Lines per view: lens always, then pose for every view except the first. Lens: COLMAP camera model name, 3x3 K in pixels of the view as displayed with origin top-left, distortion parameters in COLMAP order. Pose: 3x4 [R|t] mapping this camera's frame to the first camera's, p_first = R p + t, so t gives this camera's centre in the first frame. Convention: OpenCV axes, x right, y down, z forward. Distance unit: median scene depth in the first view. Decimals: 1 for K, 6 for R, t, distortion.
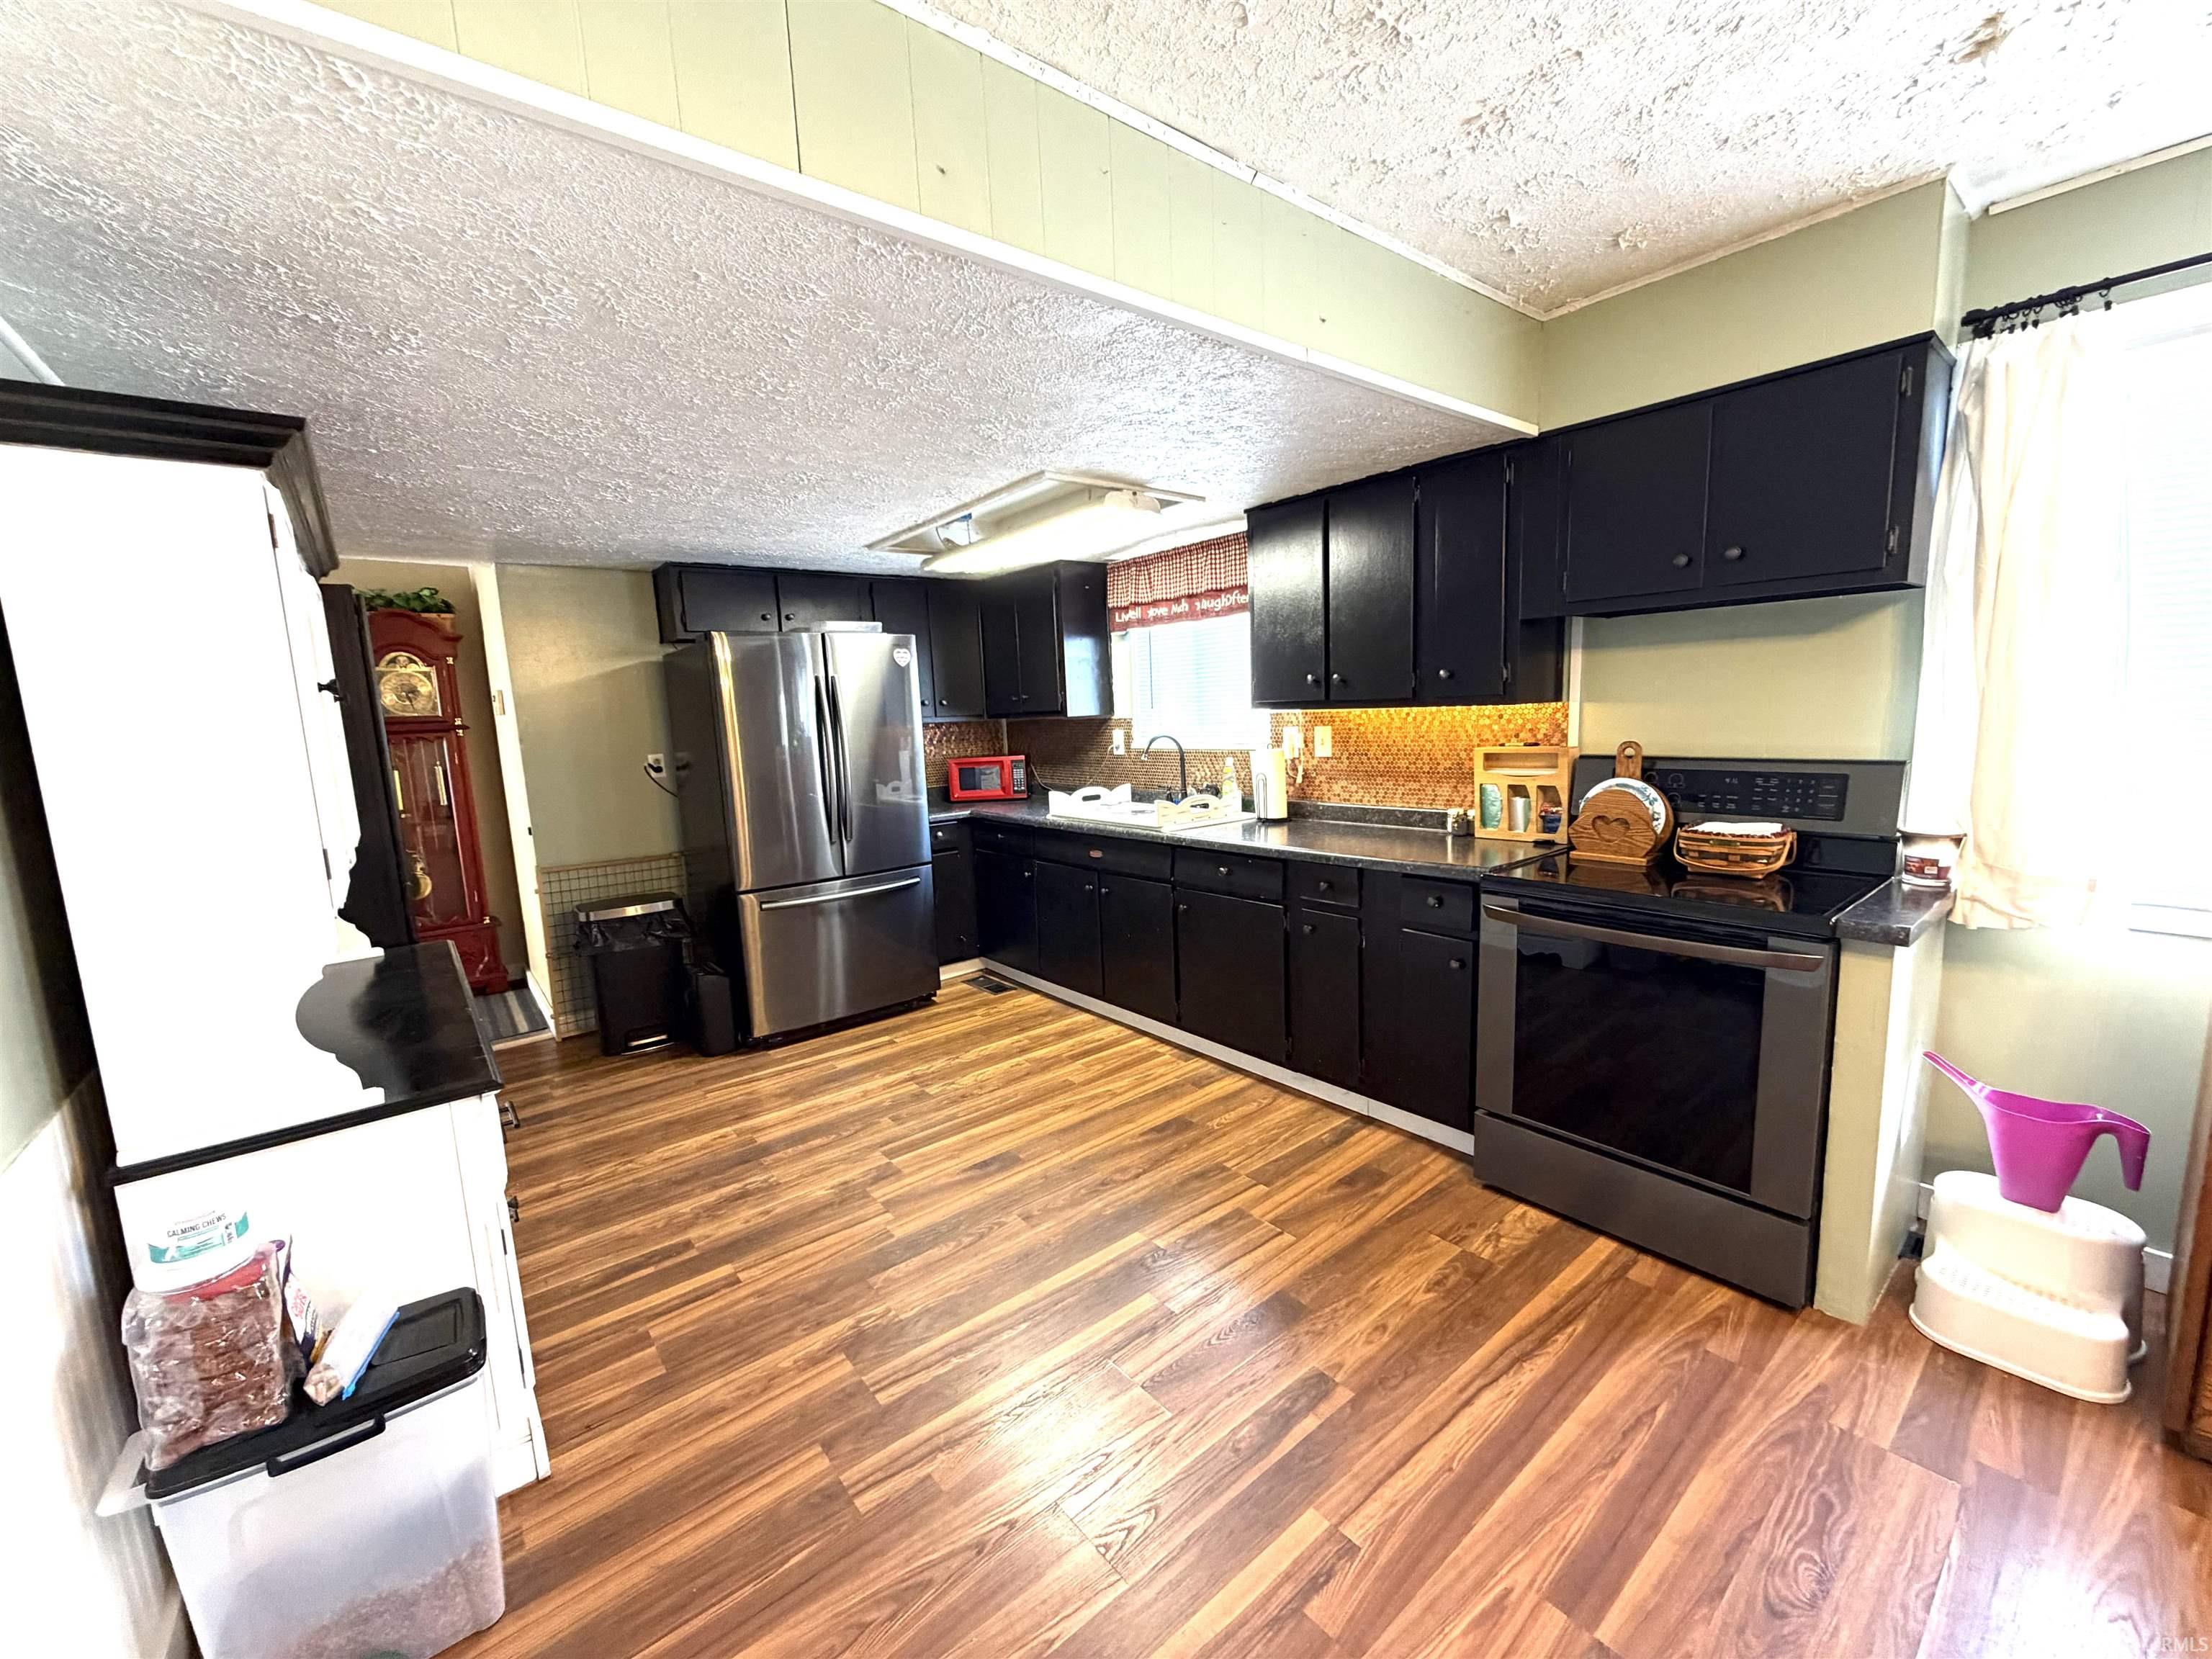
lens RADIAL K [[878.9, 0, 1098.7], [0, 878.9, 828.4], [0, 0, 1]] dist [-0.004489, -0.000373]
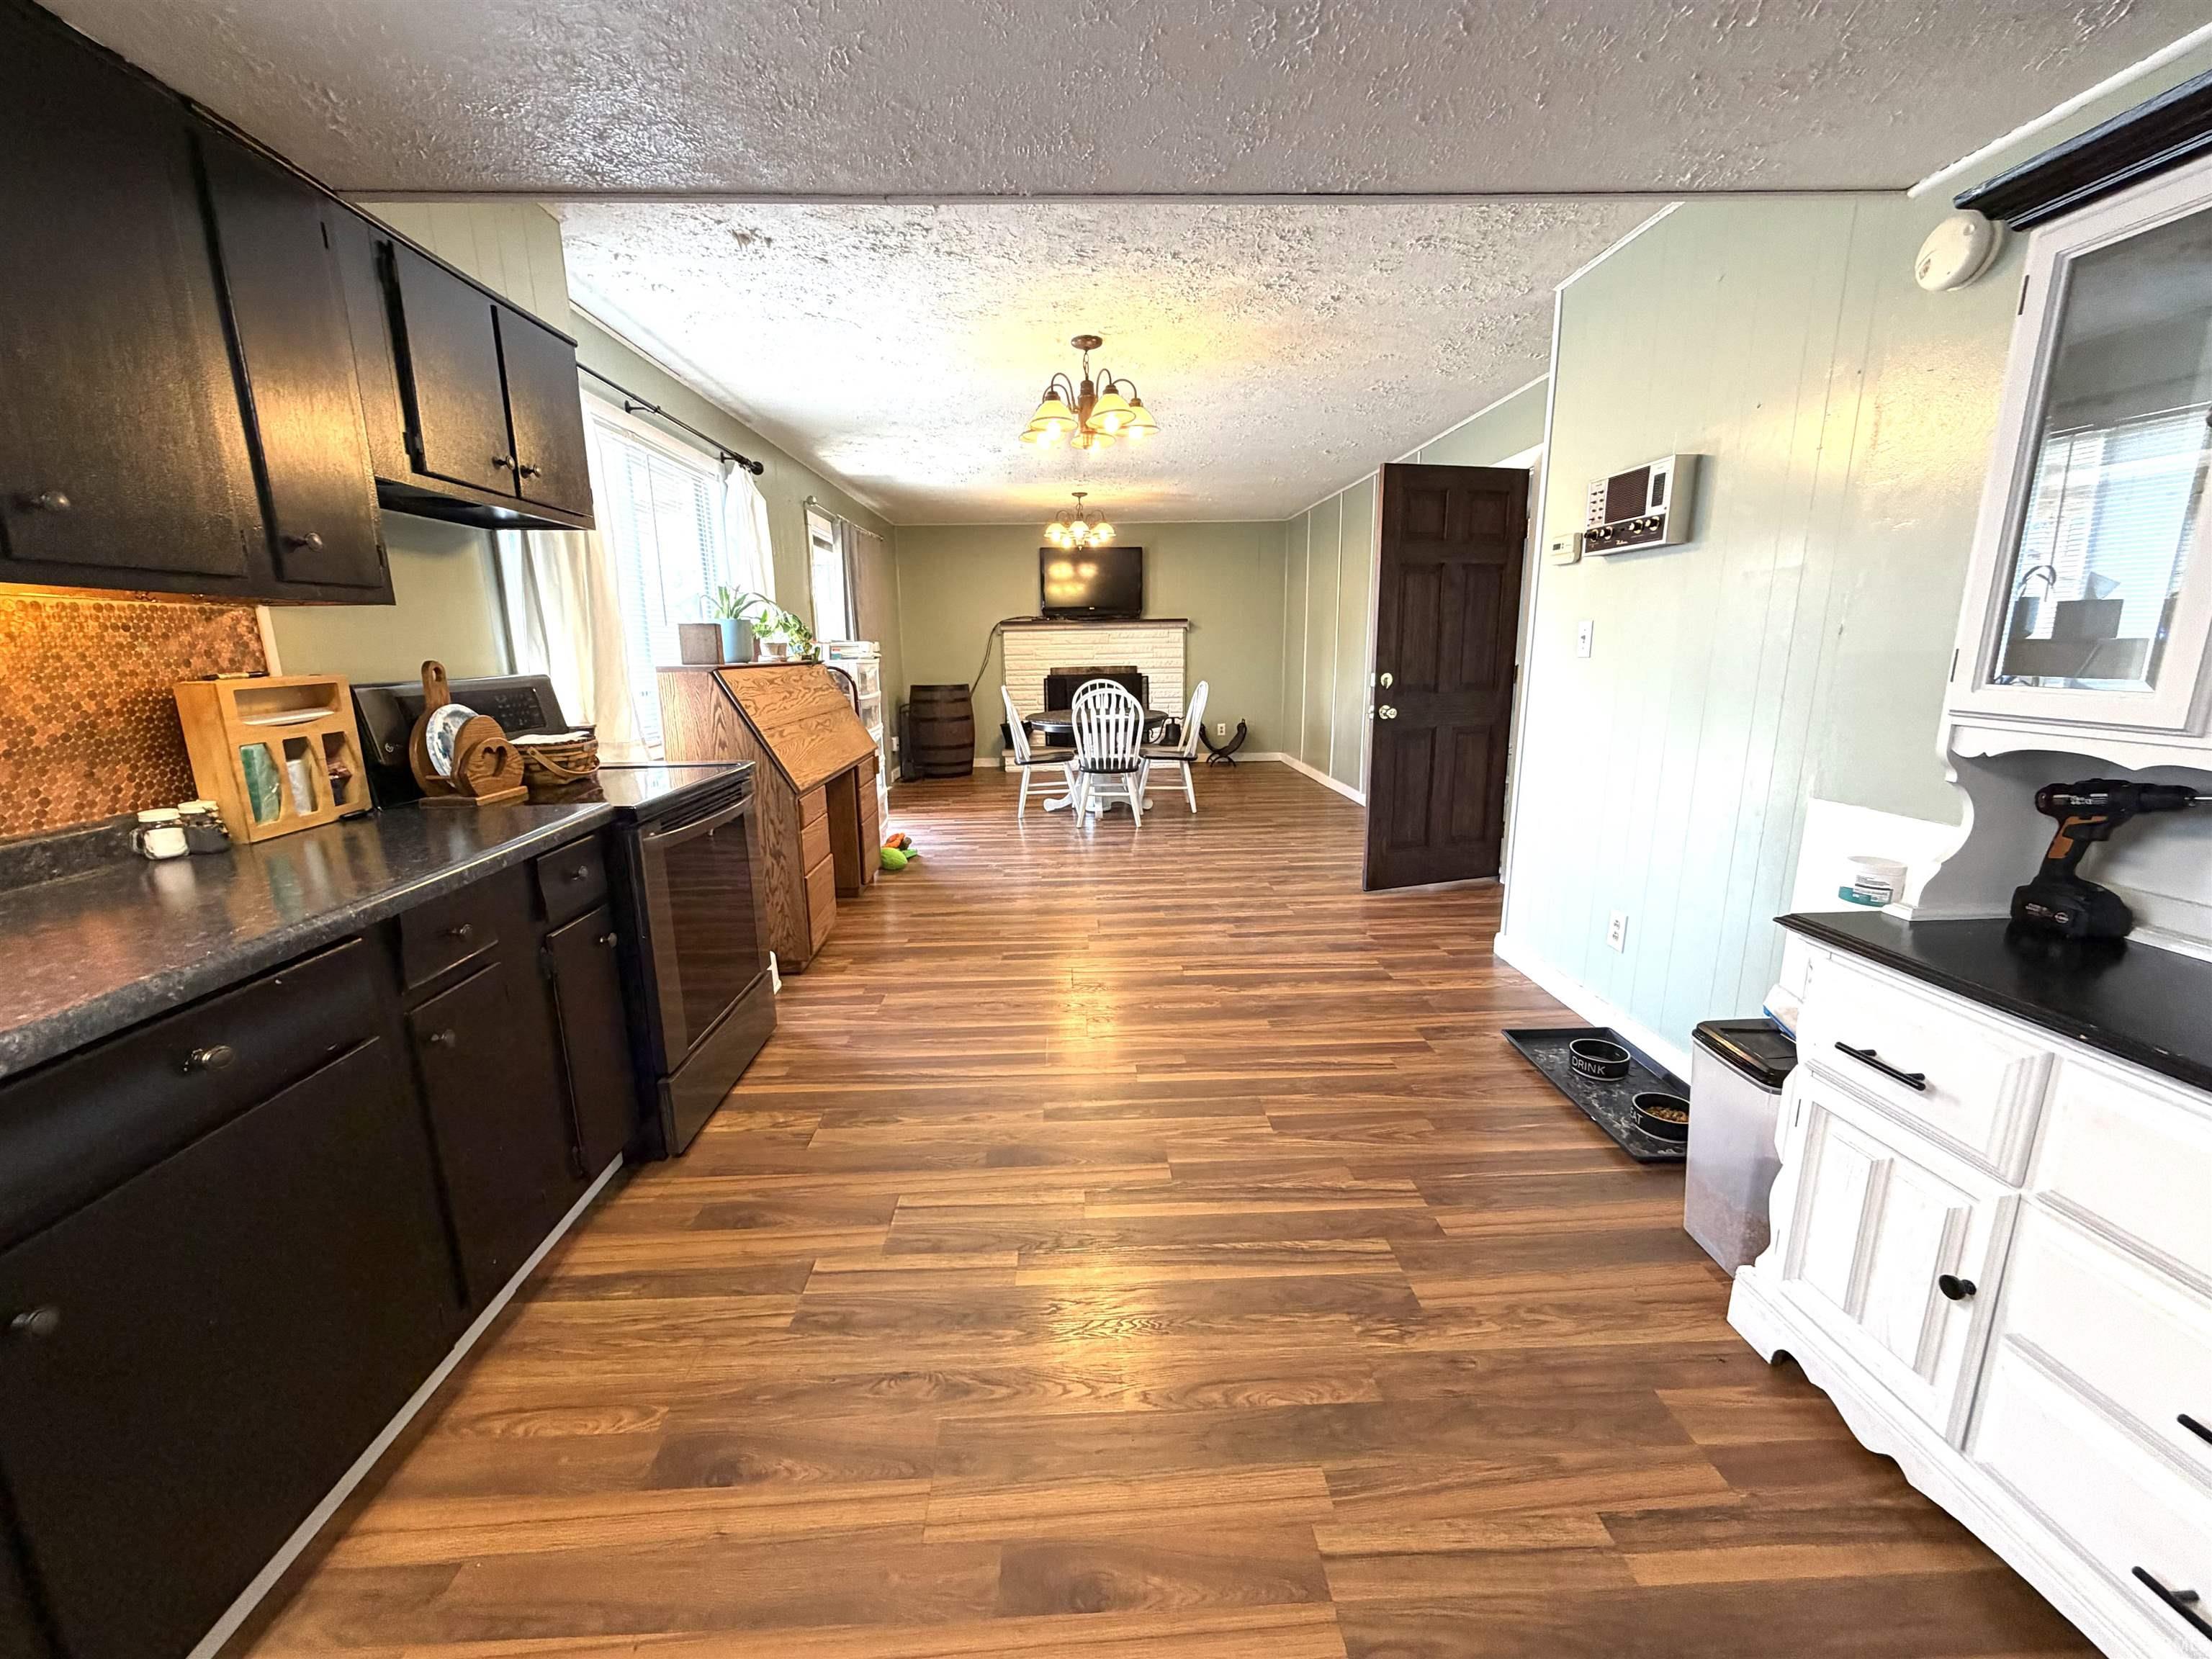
lens RADIAL K [[880.9, 0, 1099.7], [0, 880.9, 828.1], [0, 0, 1]] dist [0.001433, 0.000061]
pose [[-0.799240, -0.071841, 0.596703, -0.319769], [0.130784, 0.948249, 0.289342, -0.086062], [-0.586610, 0.309293, -0.748483, 1.035056]]
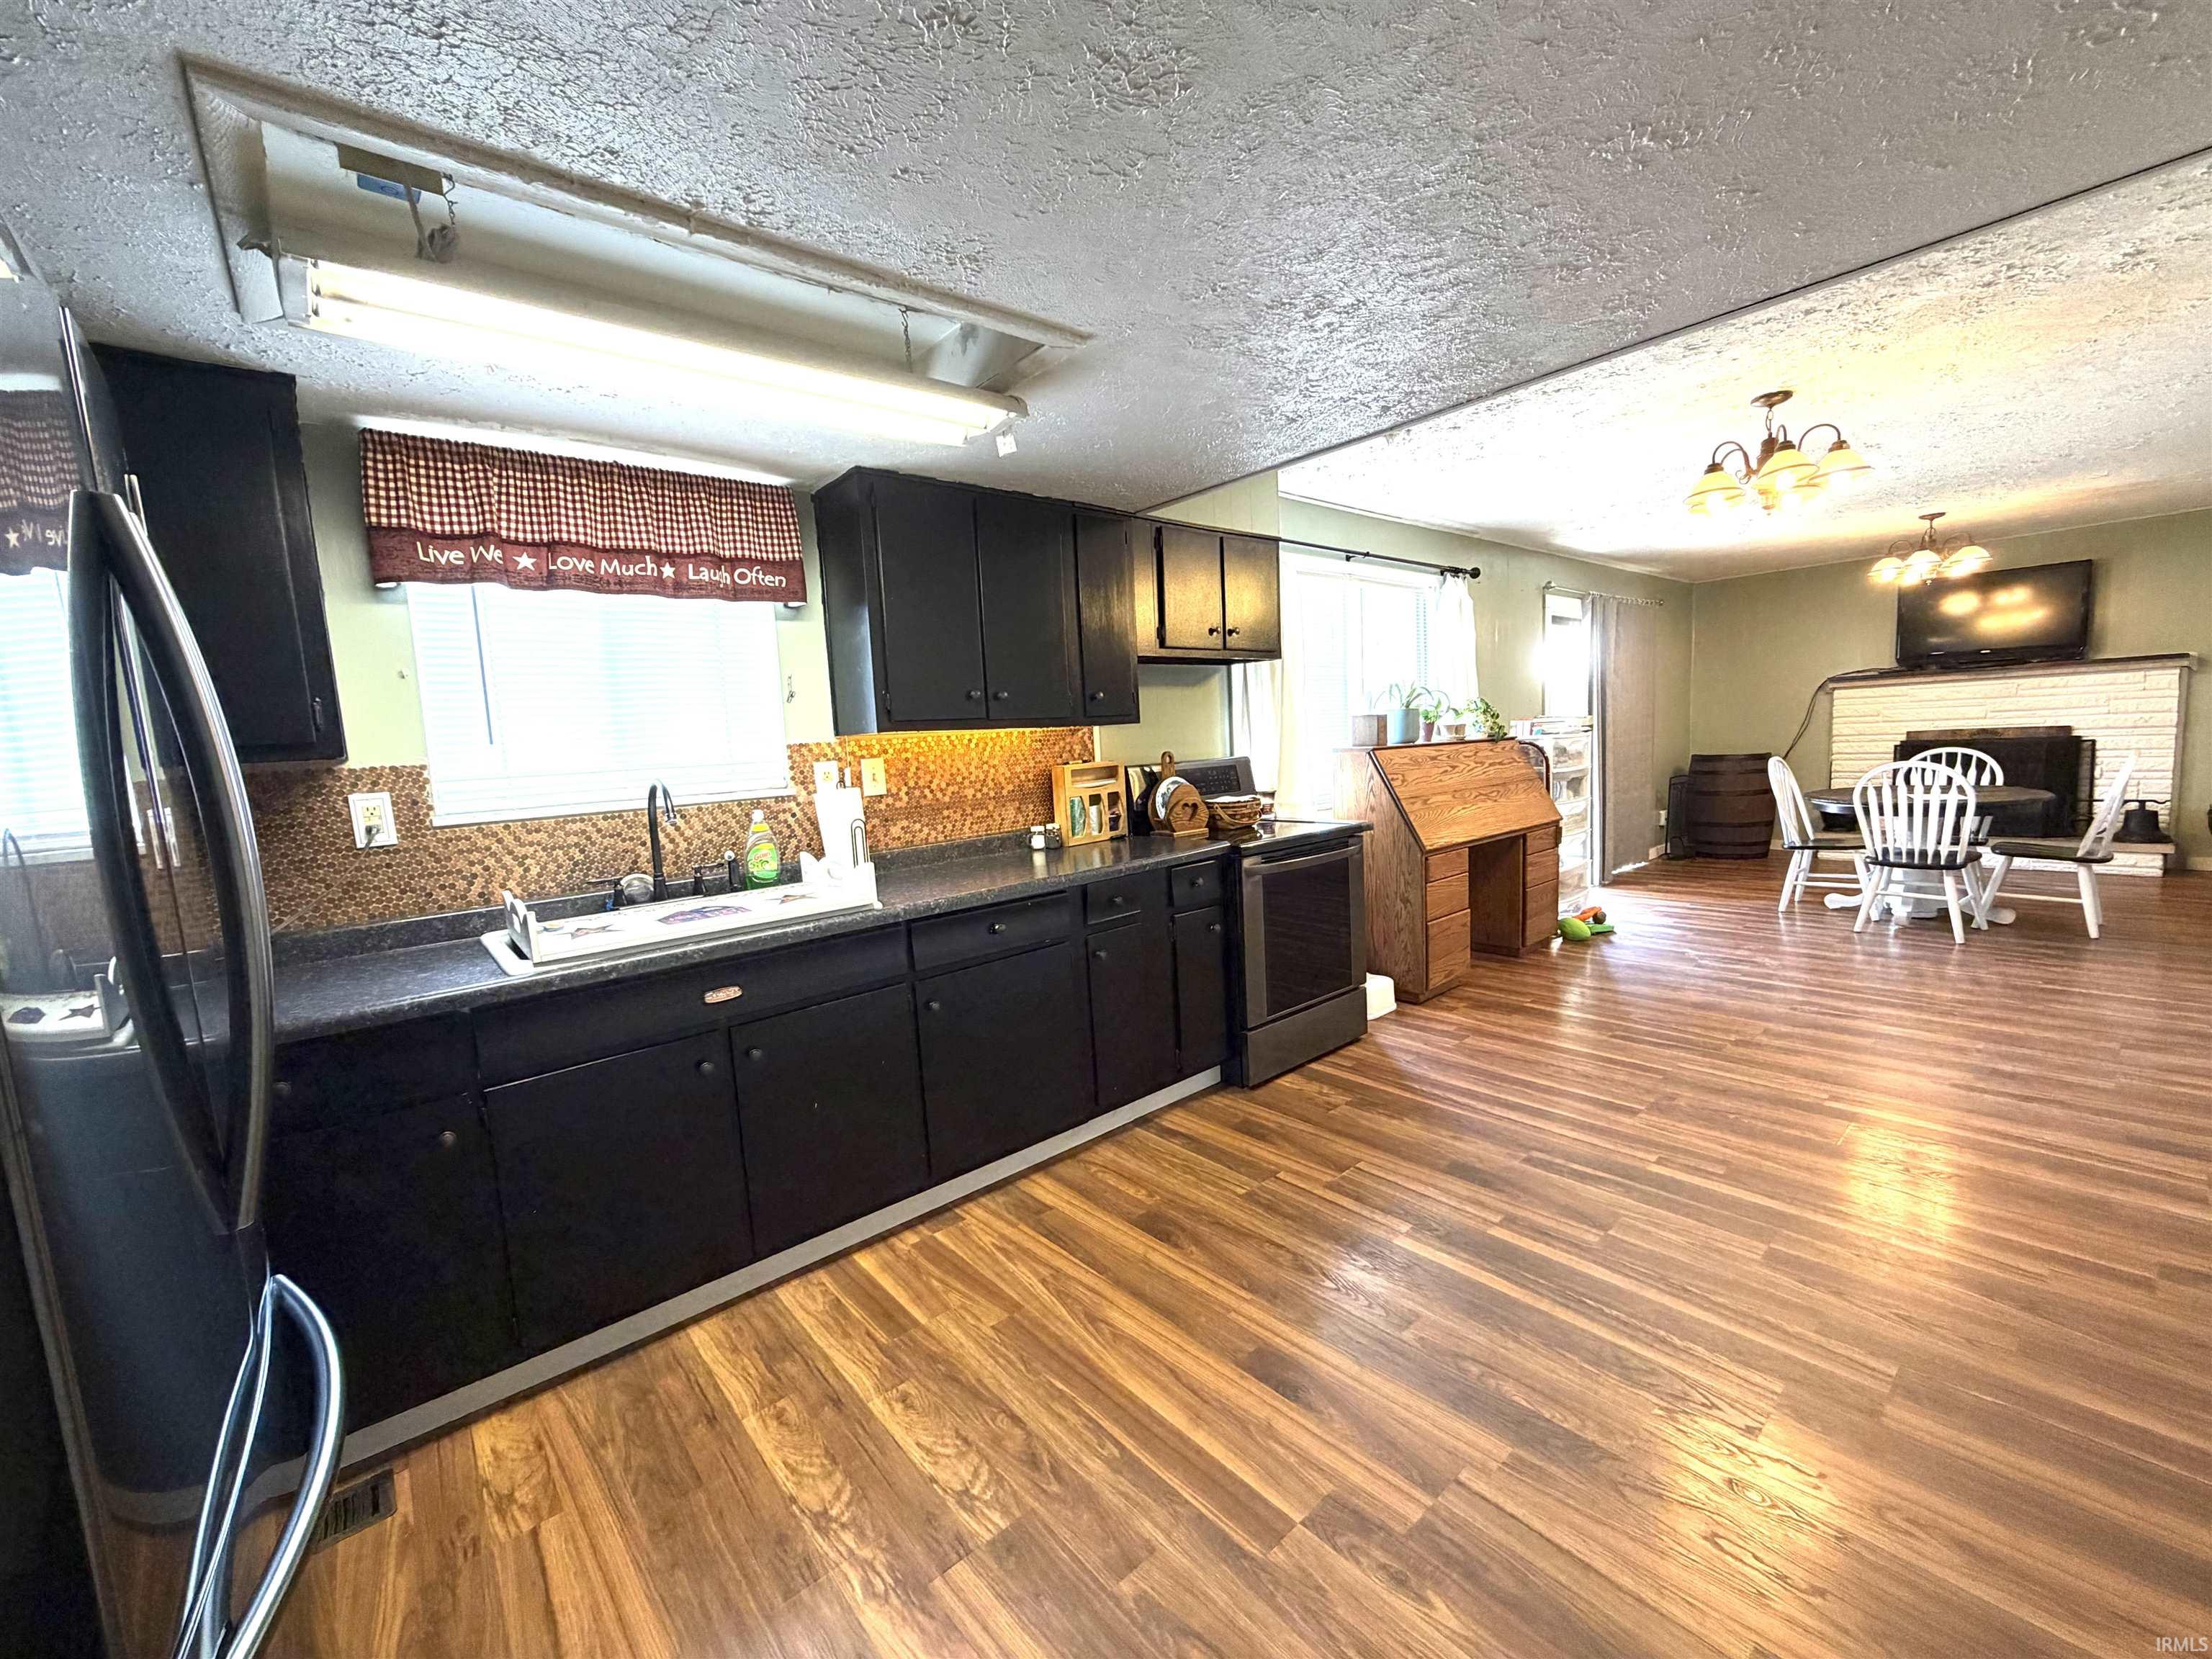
lens RADIAL K [[880.9, 0, 1099.7], [0, 880.9, 828.1], [0, 0, 1]] dist [0.001433, 0.000061]
pose [[-0.025215, -0.060068, 0.997876, -0.641806], [0.193167, 0.979088, 0.063818, -0.071863], [-0.980842, 0.194366, -0.013084, 0.913815]]
